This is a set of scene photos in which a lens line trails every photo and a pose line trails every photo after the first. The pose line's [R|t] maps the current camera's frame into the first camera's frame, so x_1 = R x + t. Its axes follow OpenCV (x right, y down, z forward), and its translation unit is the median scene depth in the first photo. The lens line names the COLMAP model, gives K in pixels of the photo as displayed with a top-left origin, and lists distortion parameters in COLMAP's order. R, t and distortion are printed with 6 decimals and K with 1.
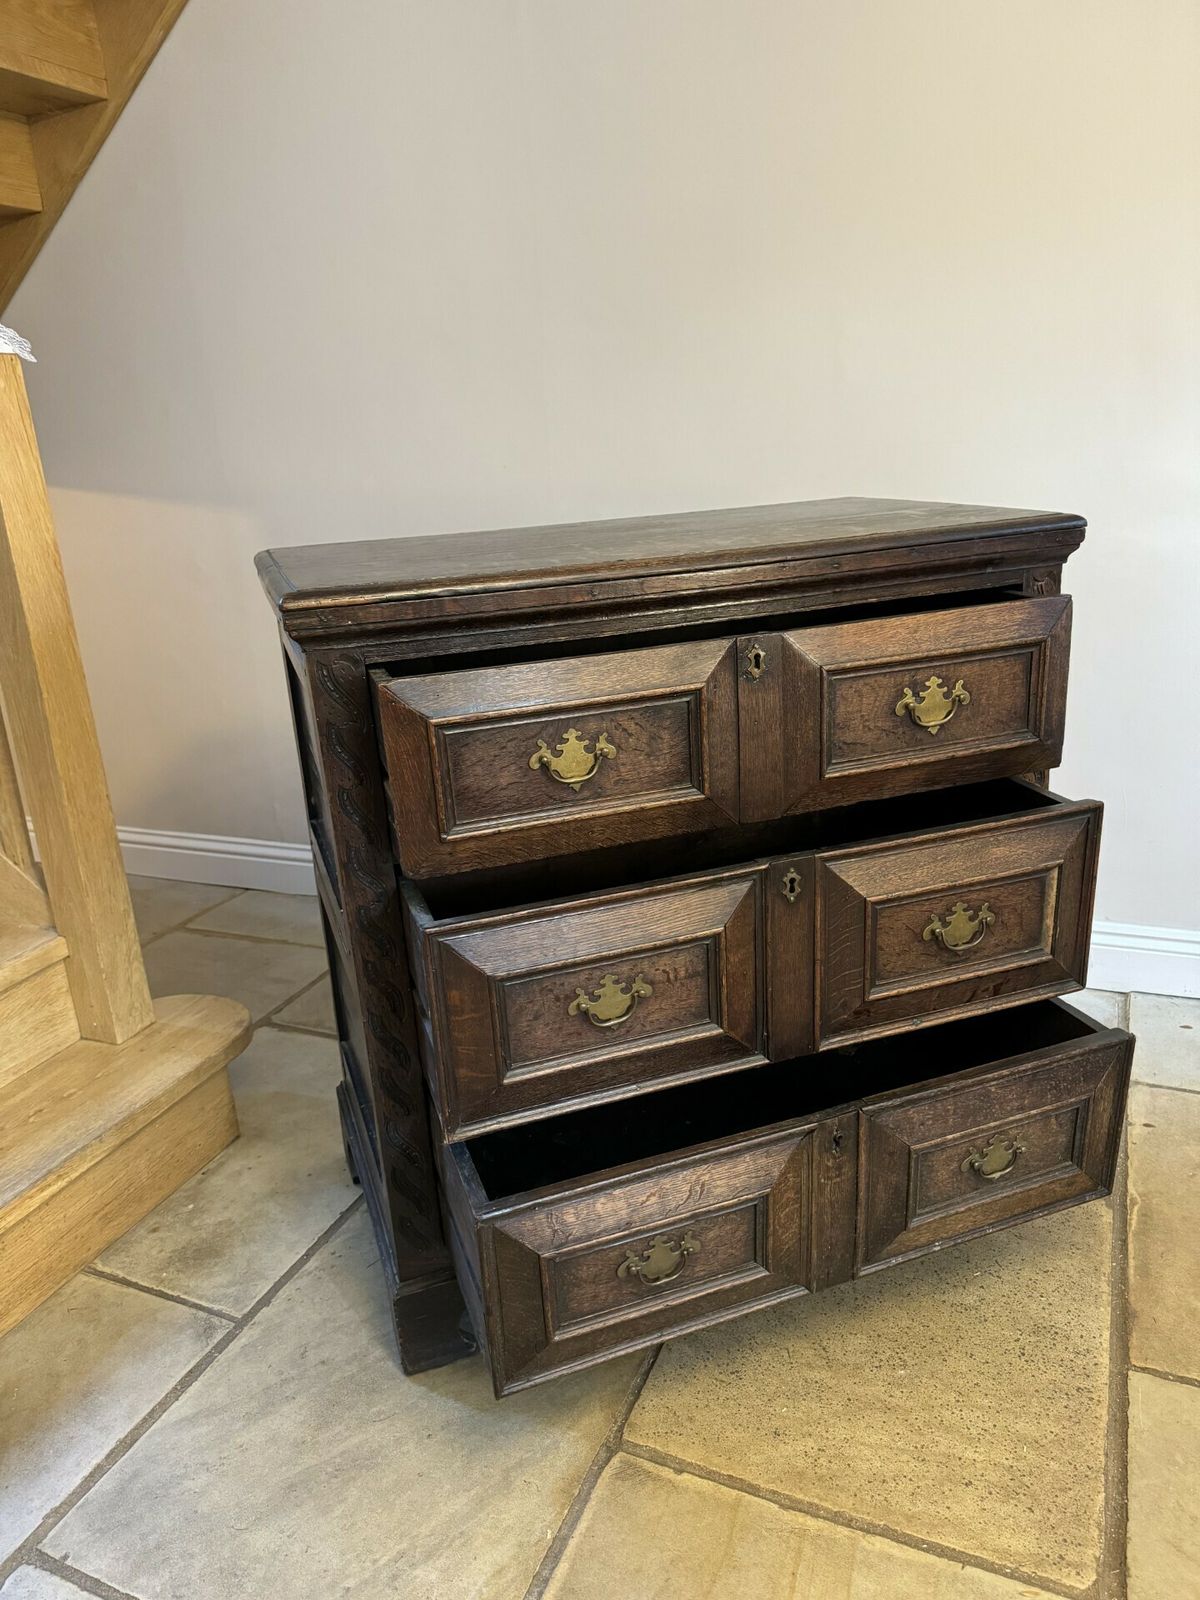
lens RADIAL K [[1145.6, 0, 599.9], [0, 1145.6, 796.0], [0, 0, 1]] dist [0.015273, -0.021994]
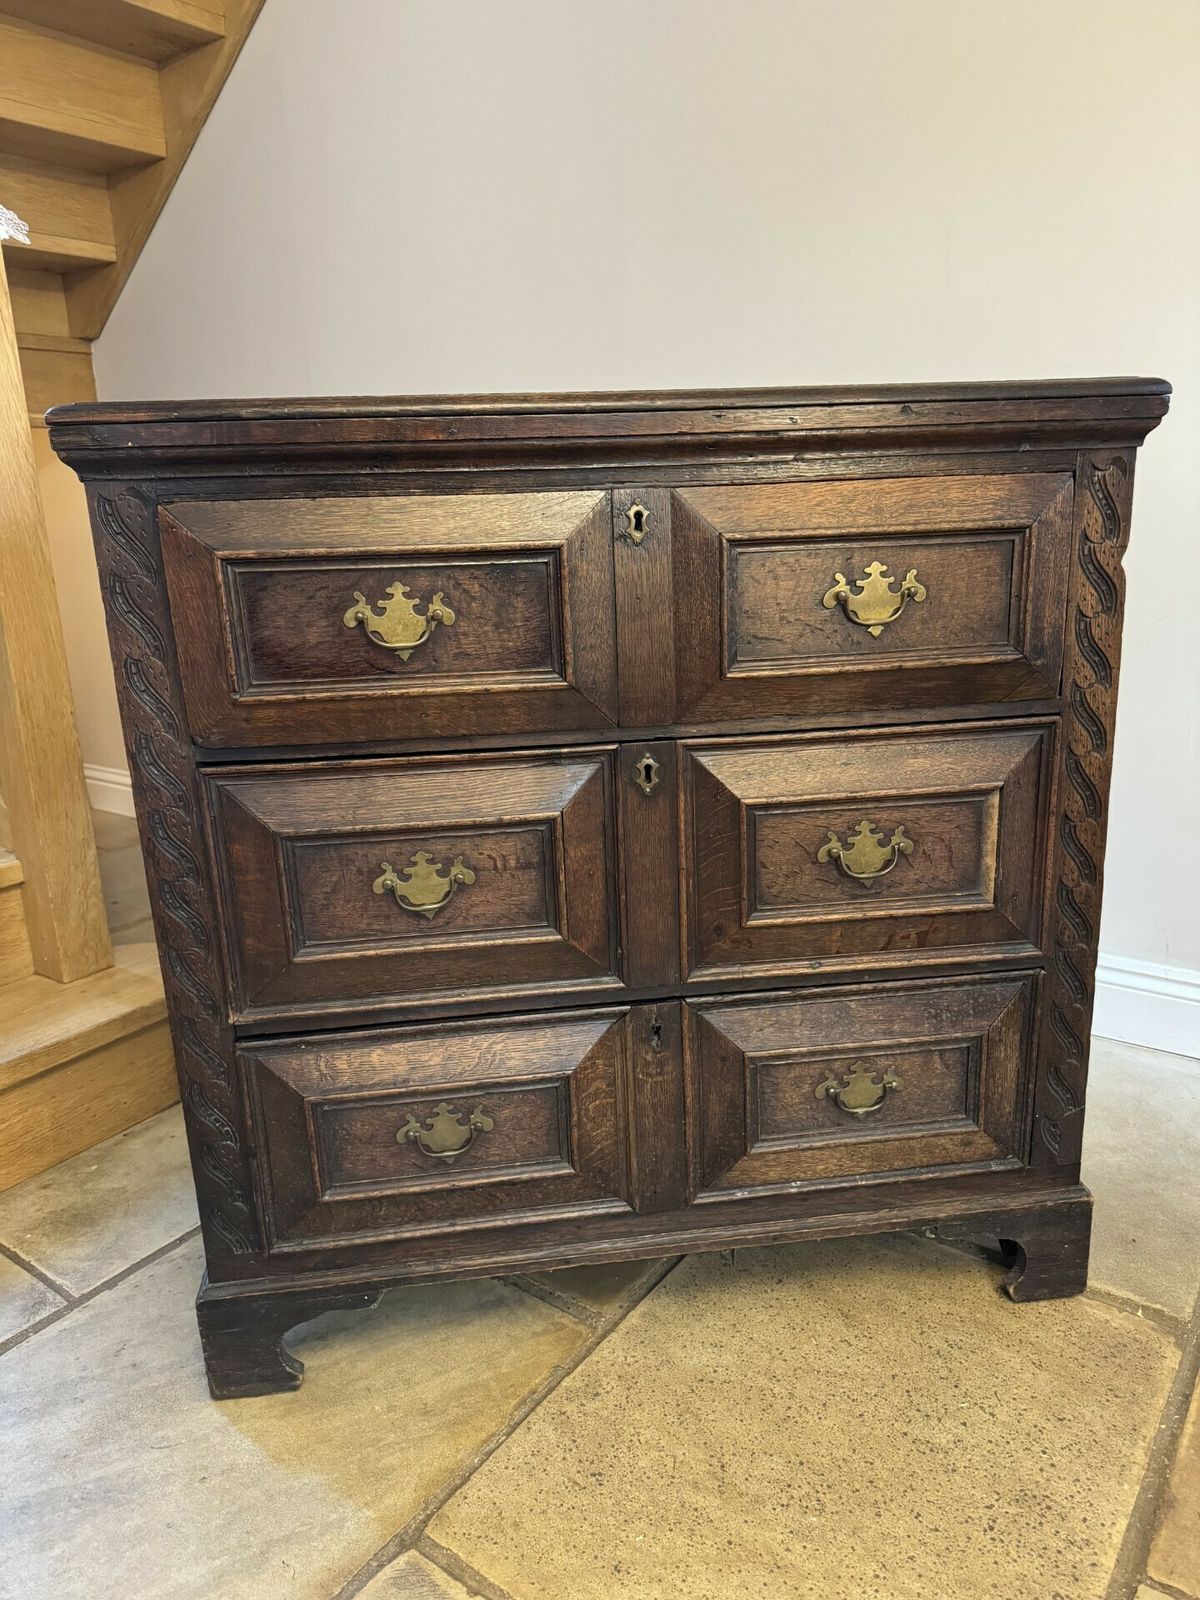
lens RADIAL K [[1145.6, 0, 600.8], [0, 1145.6, 794.2], [0, 0, 1]] dist [0.015273, -0.021994]
pose [[0.976926, 0.082060, -0.197183, 0.235109], [-0.089824, 0.995483, -0.030744, 0.073404], [0.193769, 0.047746, 0.979885, 0.228971]]
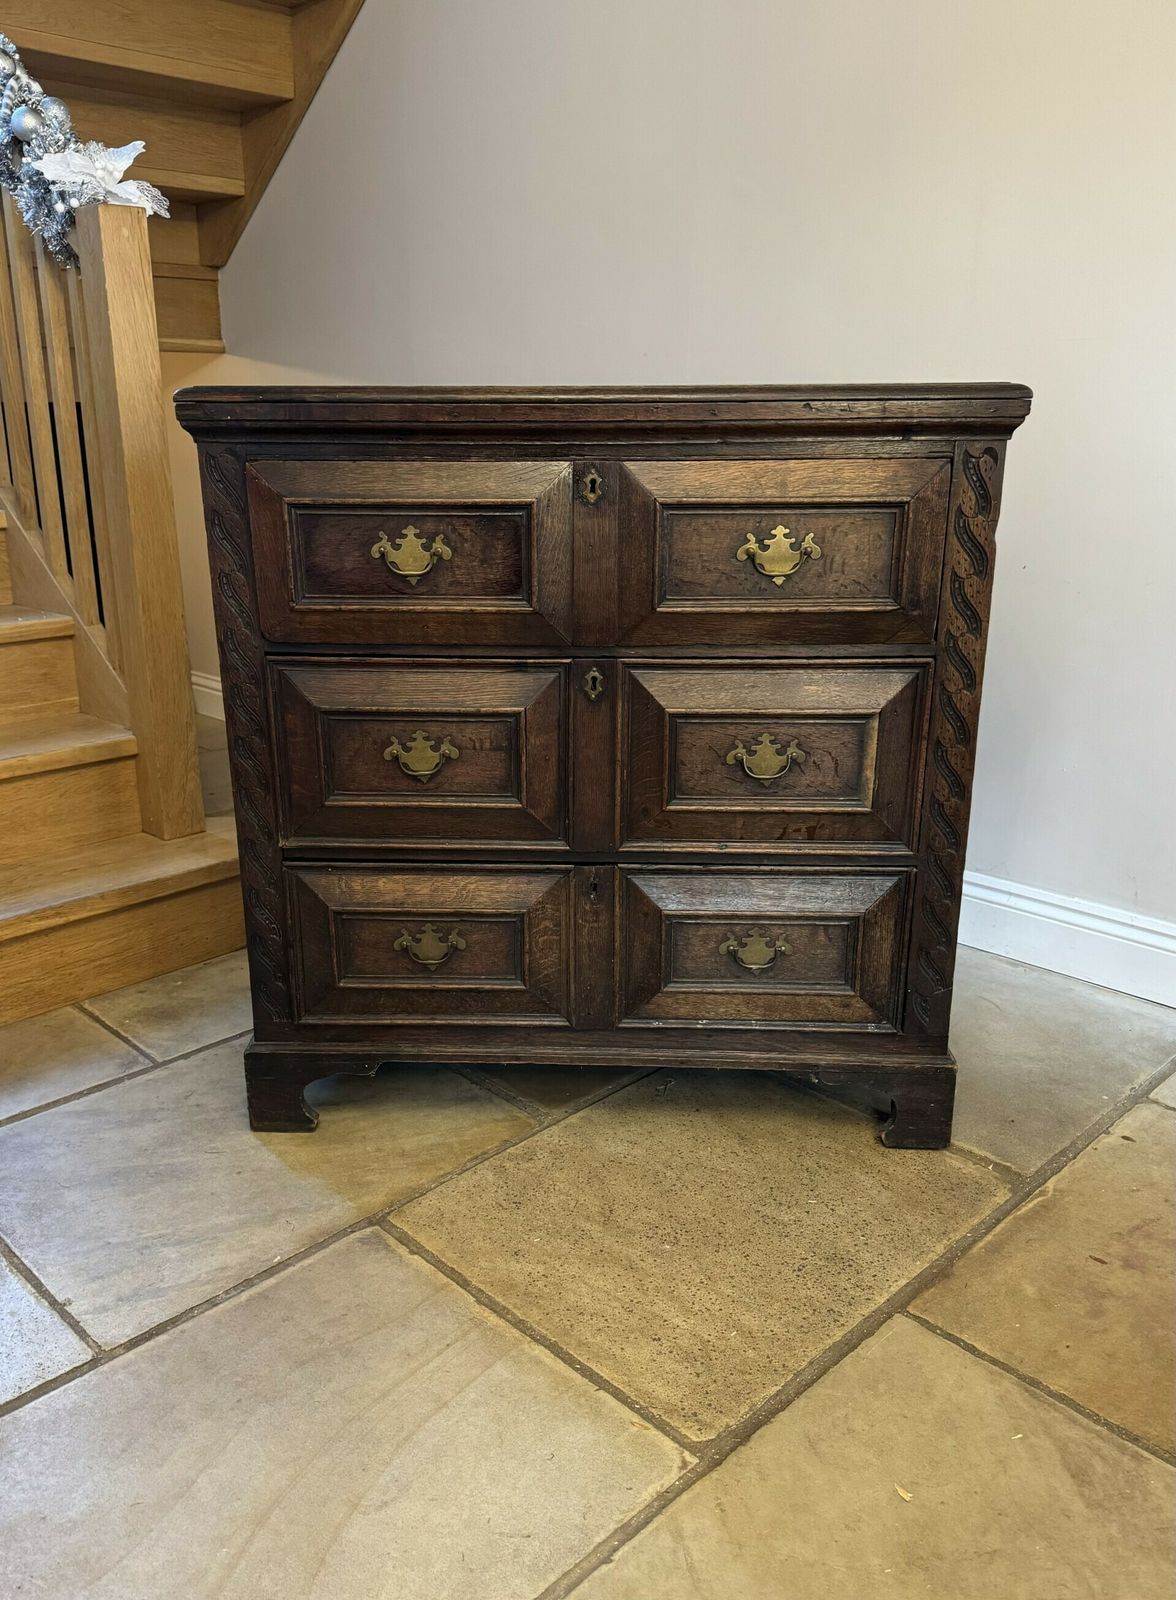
lens RADIAL K [[1289.5, 0, 534.3], [0, 1289.5, 836.9], [0, 0, 1]] dist [0.054770, -0.093775]
pose [[0.922283, 0.175806, -0.344218, 0.475256], [-0.166777, 0.984408, 0.055920, 0.111025], [0.348682, 0.005834, 0.937223, -0.083908]]
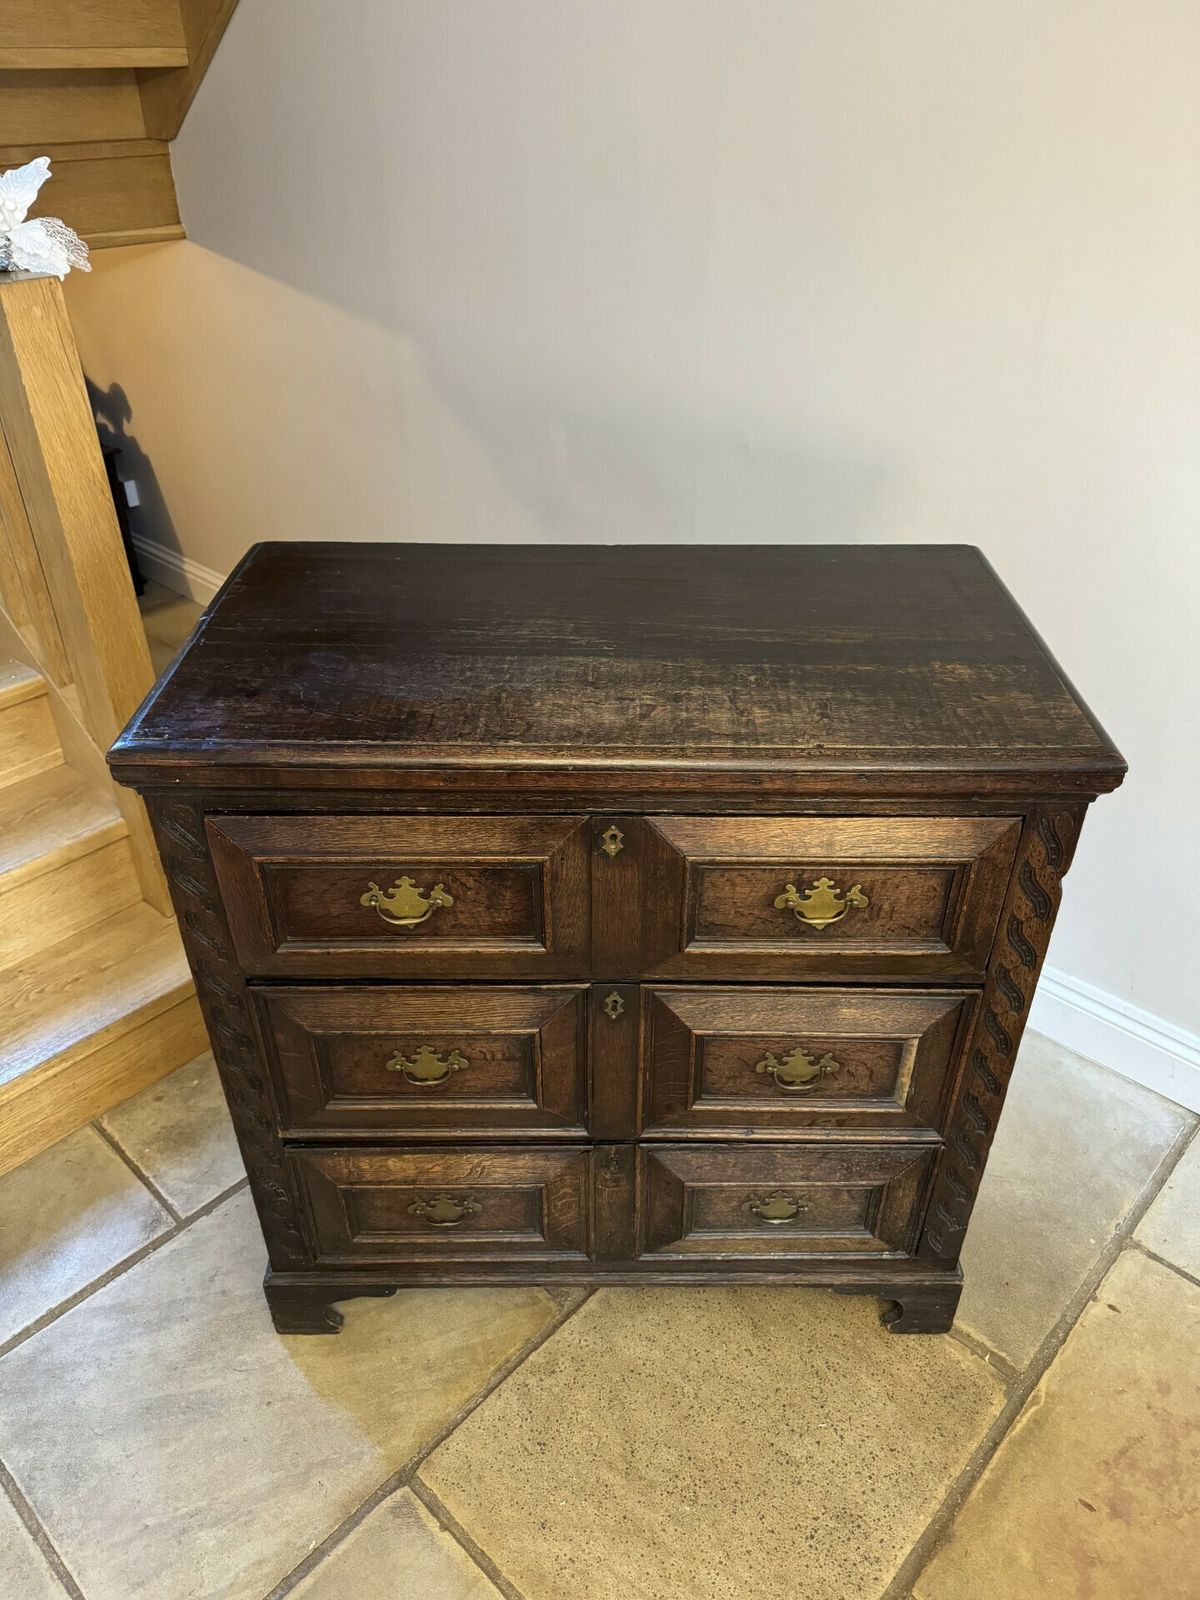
lens RADIAL K [[1145.6, 0, 590.8], [0, 1145.6, 802.7], [0, 0, 1]] dist [0.015273, -0.021994]
pose [[0.940513, 0.238510, -0.241967, 0.277975], [-0.159326, 0.938629, 0.305926, -0.394269], [0.300083, -0.249176, 0.920794, 0.179635]]
